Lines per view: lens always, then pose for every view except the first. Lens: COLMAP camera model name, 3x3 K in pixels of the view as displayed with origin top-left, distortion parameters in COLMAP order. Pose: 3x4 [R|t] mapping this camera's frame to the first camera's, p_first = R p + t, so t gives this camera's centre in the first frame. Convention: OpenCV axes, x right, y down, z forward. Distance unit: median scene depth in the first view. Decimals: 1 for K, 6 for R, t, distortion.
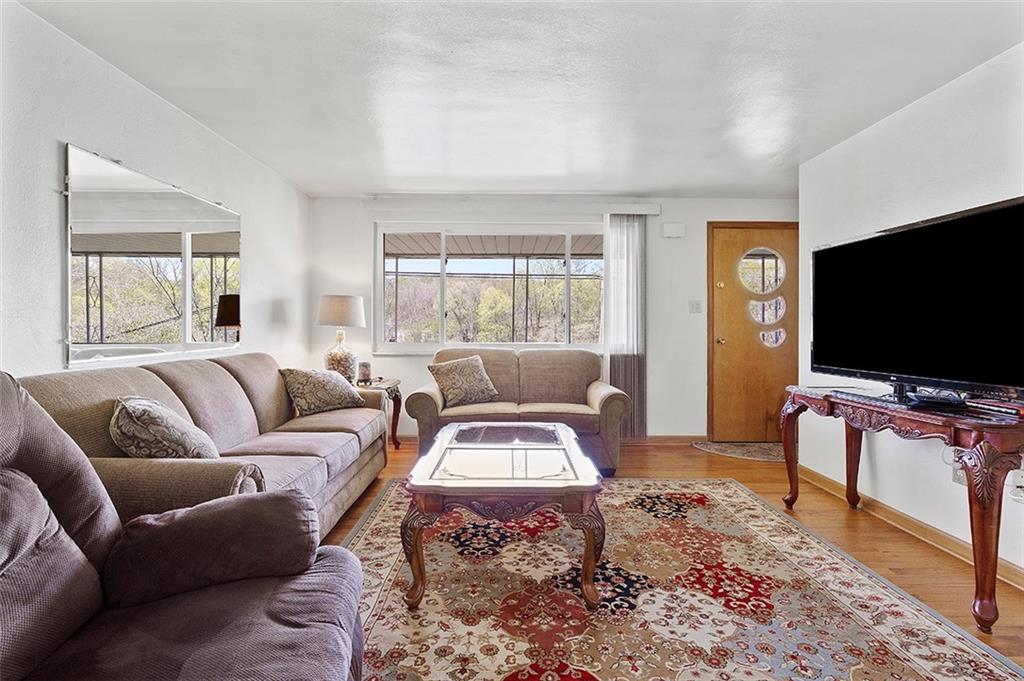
lens RADIAL K [[515.1, 0, 512.7], [0, 515.1, 330.8], [0, 0, 1]] dist [-0.003436, -0.000353]
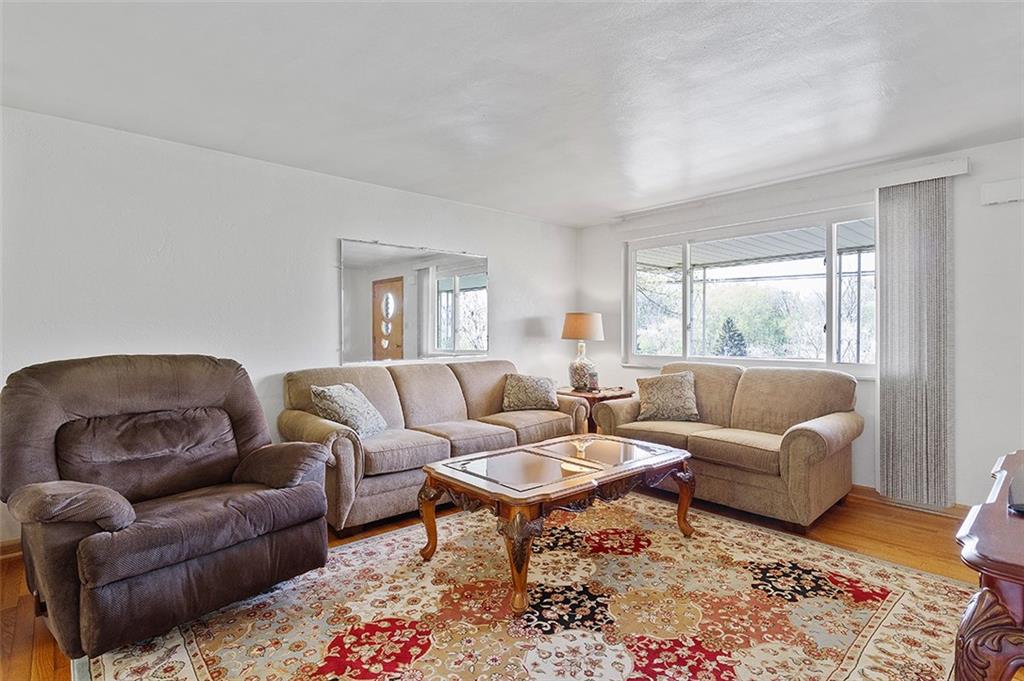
lens RADIAL K [[511.4, 0, 515.6], [0, 511.4, 337.3], [0, 0, 1]] dist [-0.005958, 0.000035]
pose [[0.659358, 0.001710, -0.751827, 0.738944], [-0.004153, 0.999990, -0.001369, -0.020760], [0.751818, 0.004025, 0.659359, 0.246215]]
